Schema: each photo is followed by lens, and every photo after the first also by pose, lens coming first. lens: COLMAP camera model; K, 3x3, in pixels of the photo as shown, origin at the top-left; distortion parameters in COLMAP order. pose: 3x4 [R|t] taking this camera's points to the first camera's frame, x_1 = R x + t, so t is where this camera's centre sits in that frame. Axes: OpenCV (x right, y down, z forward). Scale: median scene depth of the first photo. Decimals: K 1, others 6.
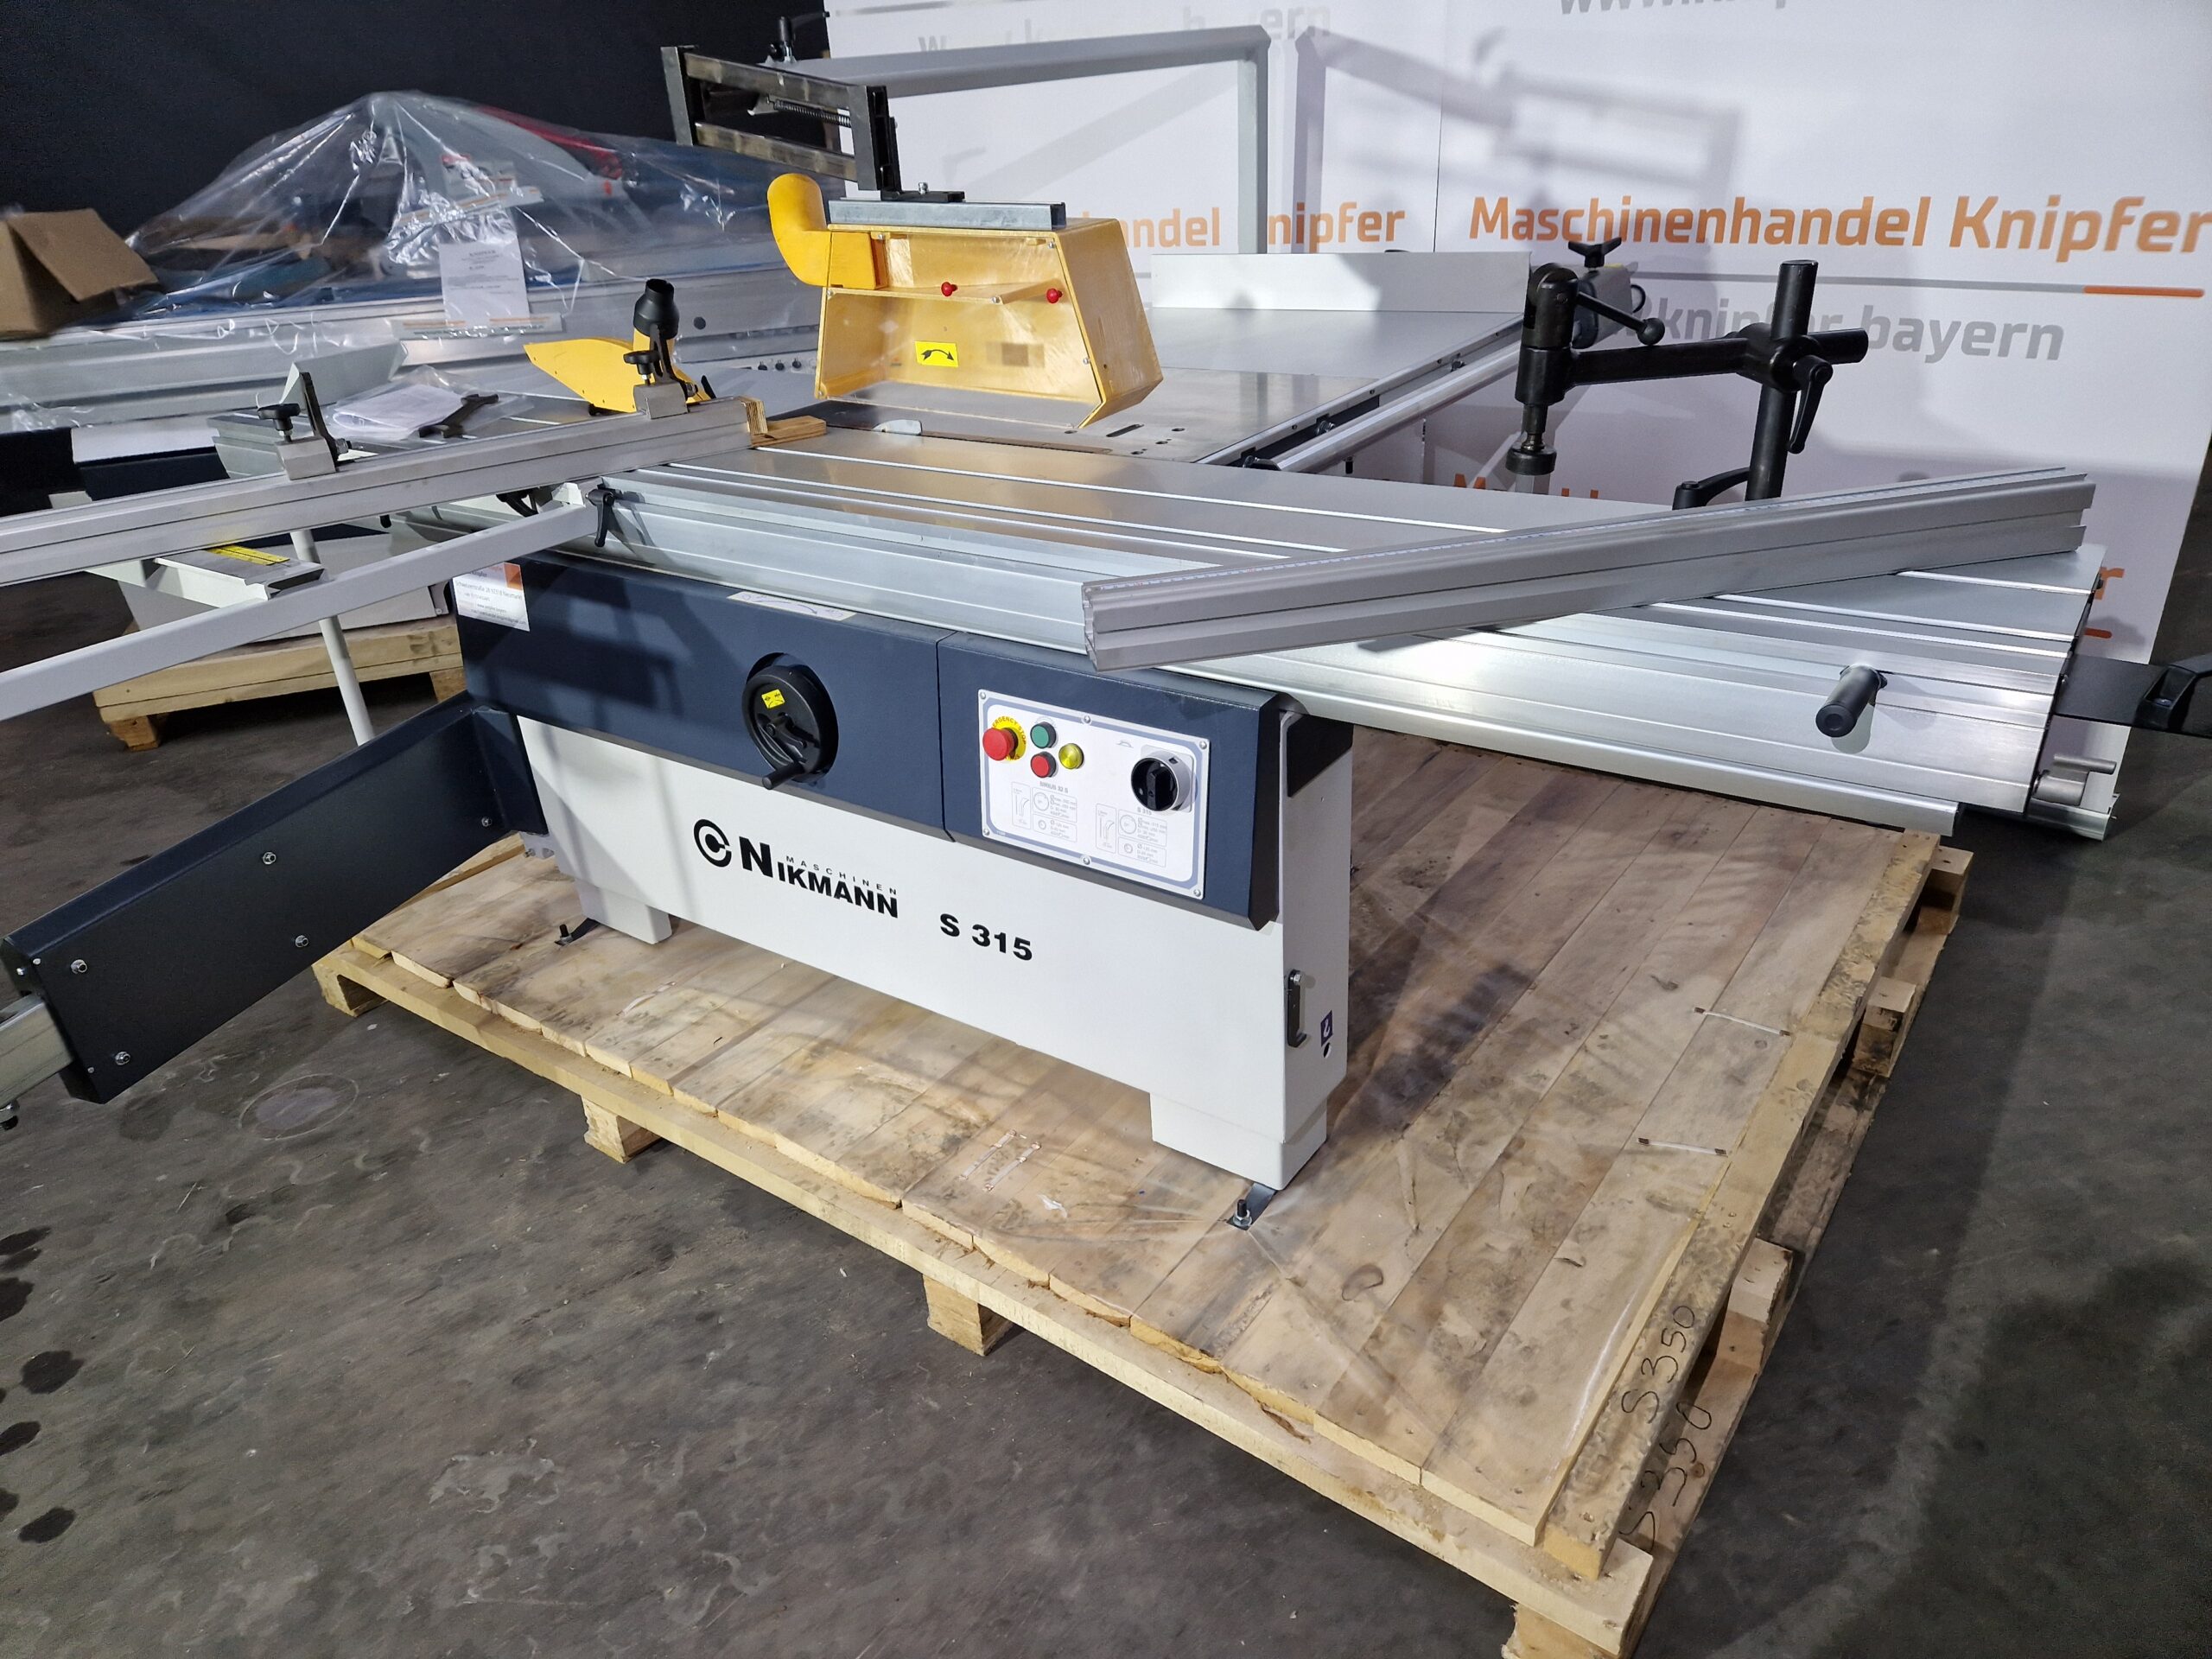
lens RADIAL K [[1467.0, 0, 1104.7], [0, 1467.0, 827.3], [0, 0, 1]] dist [0.037798, -0.040500]
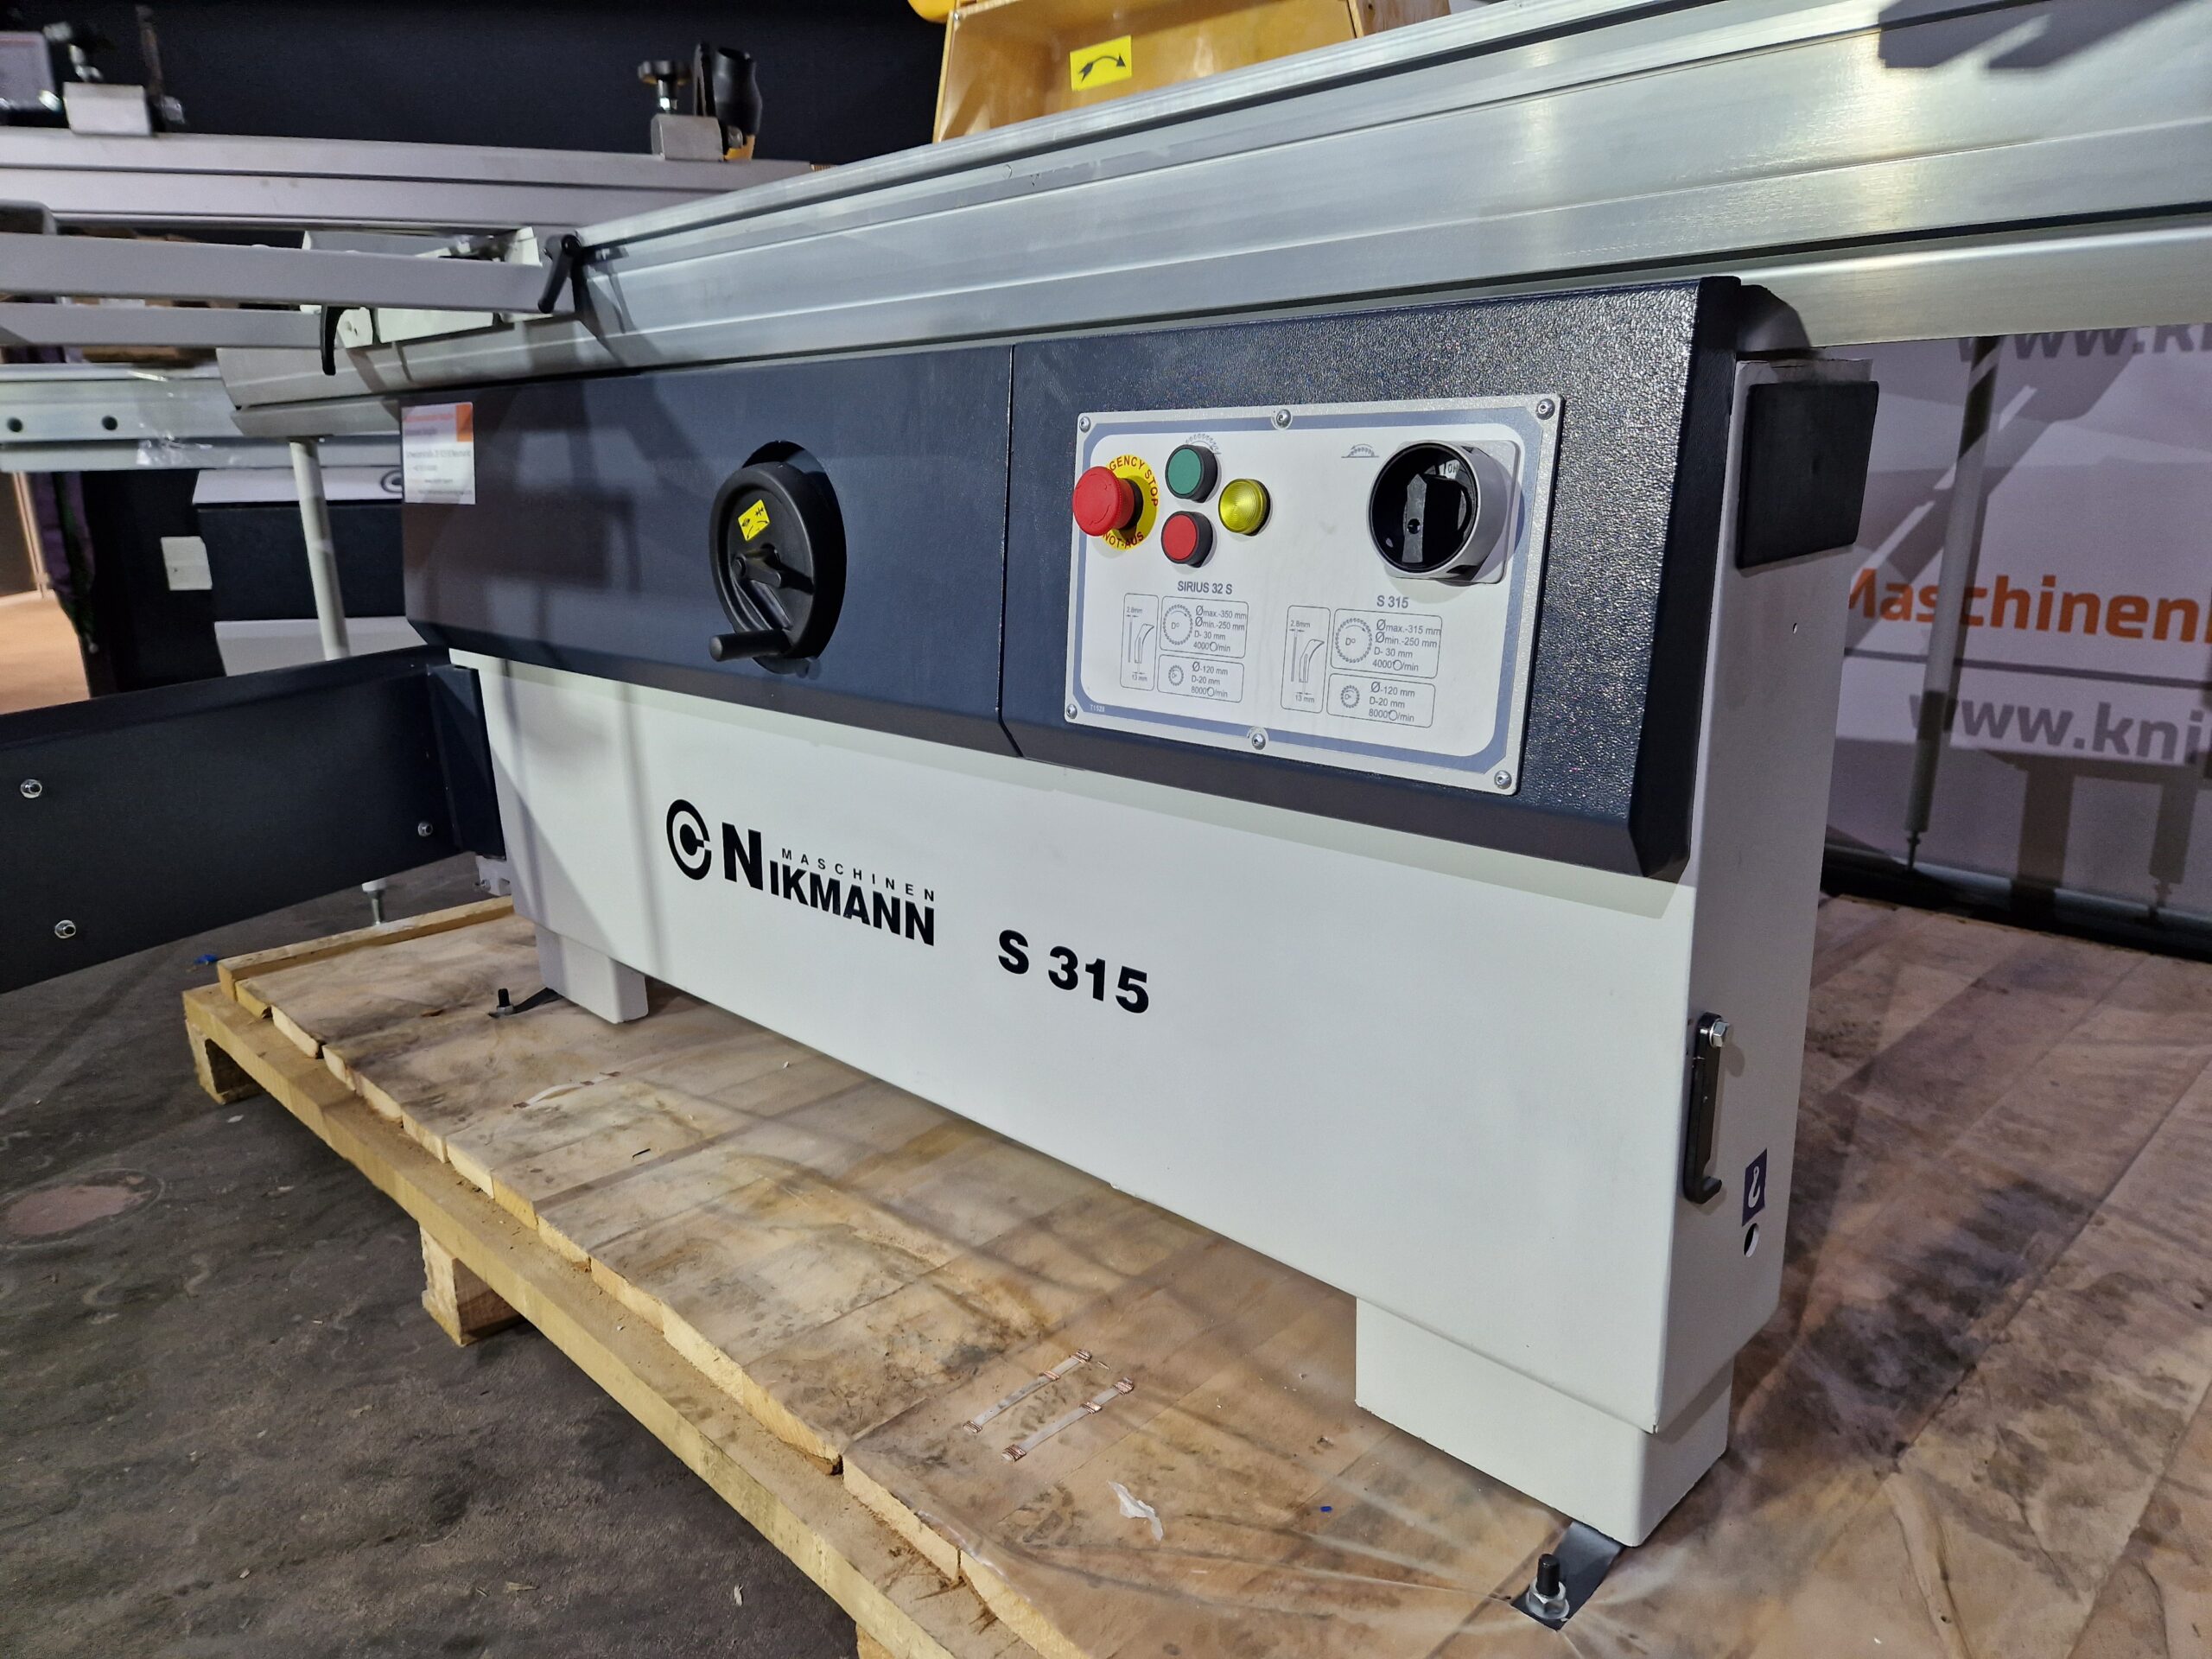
lens RADIAL K [[1467.0, 0, 1113.7], [0, 1467.0, 849.4], [0, 0, 1]] dist [0.037798, -0.040500]
pose [[0.985303, 0.073322, -0.154278, 0.014547], [-0.102035, 0.976982, -0.187335, 0.129825], [0.136991, 0.200324, 0.970105, 0.460585]]
